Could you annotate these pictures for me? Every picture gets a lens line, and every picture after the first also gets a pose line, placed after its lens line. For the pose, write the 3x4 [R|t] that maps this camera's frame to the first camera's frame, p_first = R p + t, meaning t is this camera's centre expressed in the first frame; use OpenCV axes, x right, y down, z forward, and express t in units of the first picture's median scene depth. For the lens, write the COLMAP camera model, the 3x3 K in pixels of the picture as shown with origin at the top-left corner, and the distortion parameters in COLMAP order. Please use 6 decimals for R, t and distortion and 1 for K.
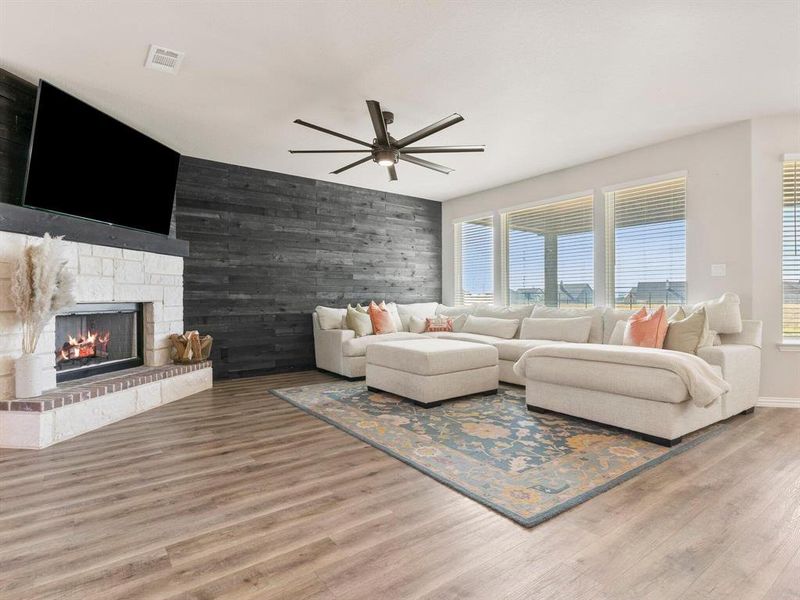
lens RADIAL K [[430.5, 0, 401.0], [0, 430.5, 295.5], [0, 0, 1]] dist [0.008822, -0.002415]
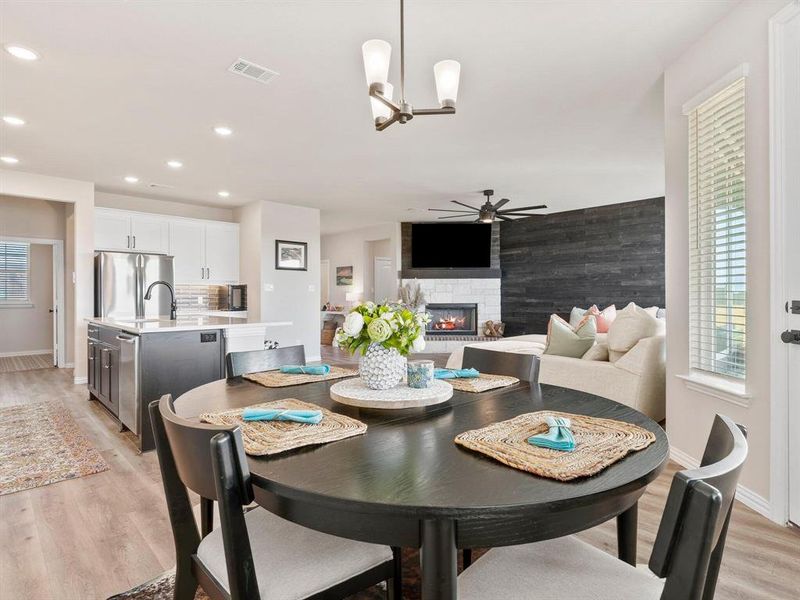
lens RADIAL K [[430.5, 0, 404.7], [0, 430.5, 306.3], [0, 0, 1]] dist [0.008822, -0.002415]
pose [[0.124152, 0.022482, -0.992008, 1.157069], [0.007420, 0.999694, 0.023585, -0.017446], [0.992235, -0.010289, 0.123948, 0.361582]]
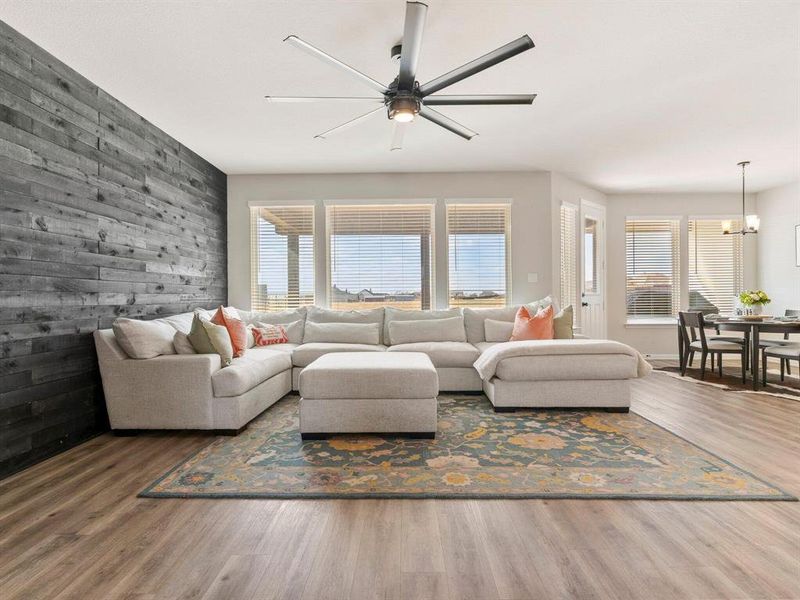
lens RADIAL K [[430.5, 0, 401.3], [0, 430.5, 291.0], [0, 0, 1]] dist [0.008822, -0.002415]
pose [[0.604010, 0.008082, 0.796936, -0.464560], [0.004264, 0.999901, -0.013372, -0.001021], [-0.796966, 0.011475, 0.603916, 0.422519]]
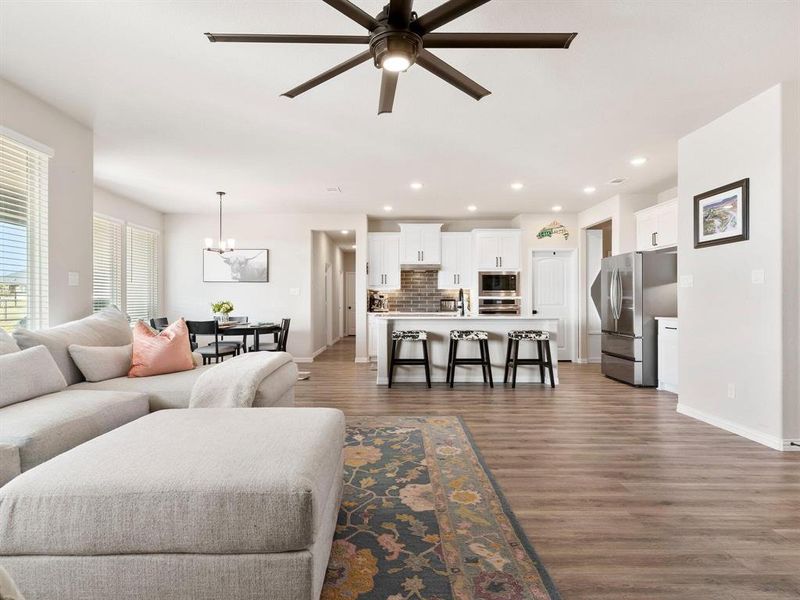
lens RADIAL K [[430.5, 0, 394.4], [0, 430.5, 303.4], [0, 0, 1]] dist [0.008822, -0.002415]
pose [[-0.804149, 0.000351, 0.594428, -0.261825], [0.000729, 1.000000, 0.000396, -0.006250], [-0.594428, 0.000751, -0.804149, 1.070435]]
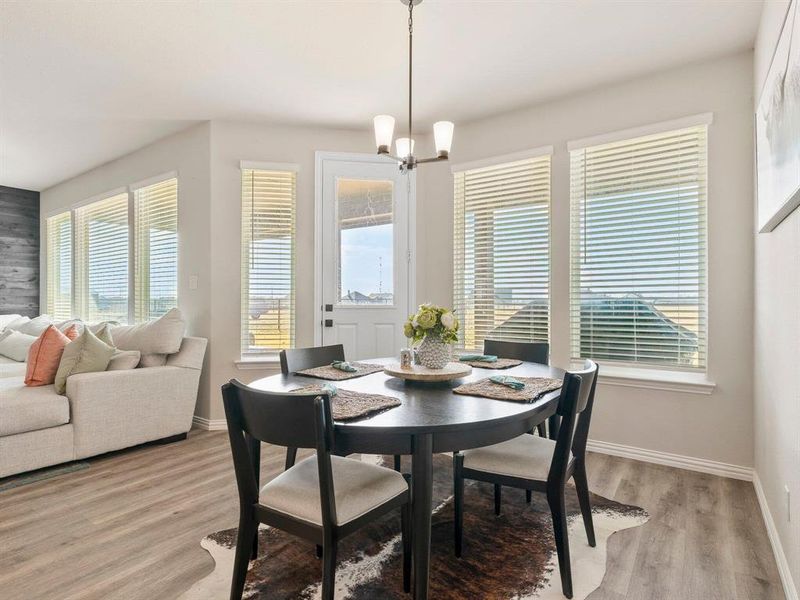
lens RADIAL K [[430.5, 0, 396.7], [0, 430.5, 299.1], [0, 0, 1]] dist [0.008822, -0.002415]
pose [[0.950775, 0.000609, 0.309880, 0.696027], [-0.001432, 0.999996, 0.002427, -0.021329], [-0.309877, -0.002752, 0.950773, 0.001208]]
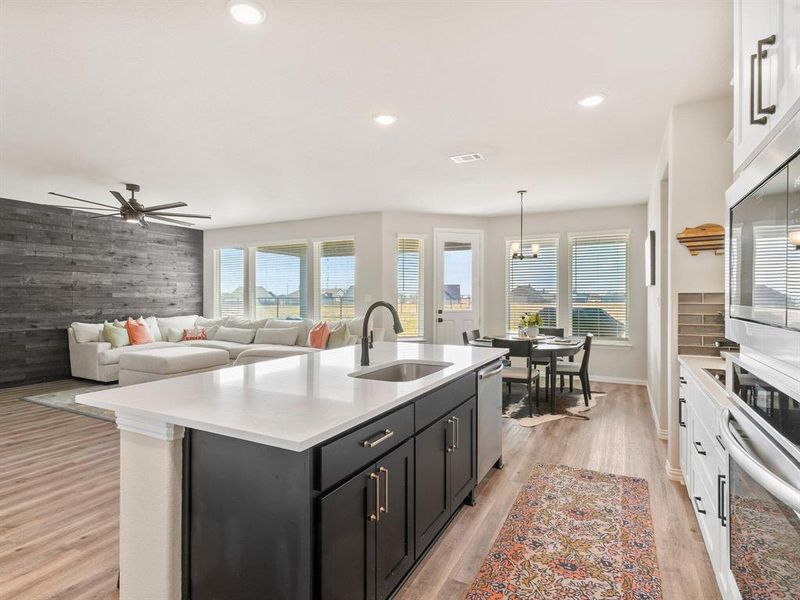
lens RADIAL K [[430.5, 0, 398.5], [0, 430.5, 295.8], [0, 0, 1]] dist [0.008822, -0.002415]
pose [[0.904155, 0.003993, 0.427186, 0.105442], [-0.004148, 0.999991, -0.000568, -0.054045], [-0.427184, -0.001258, 0.904164, -0.442998]]
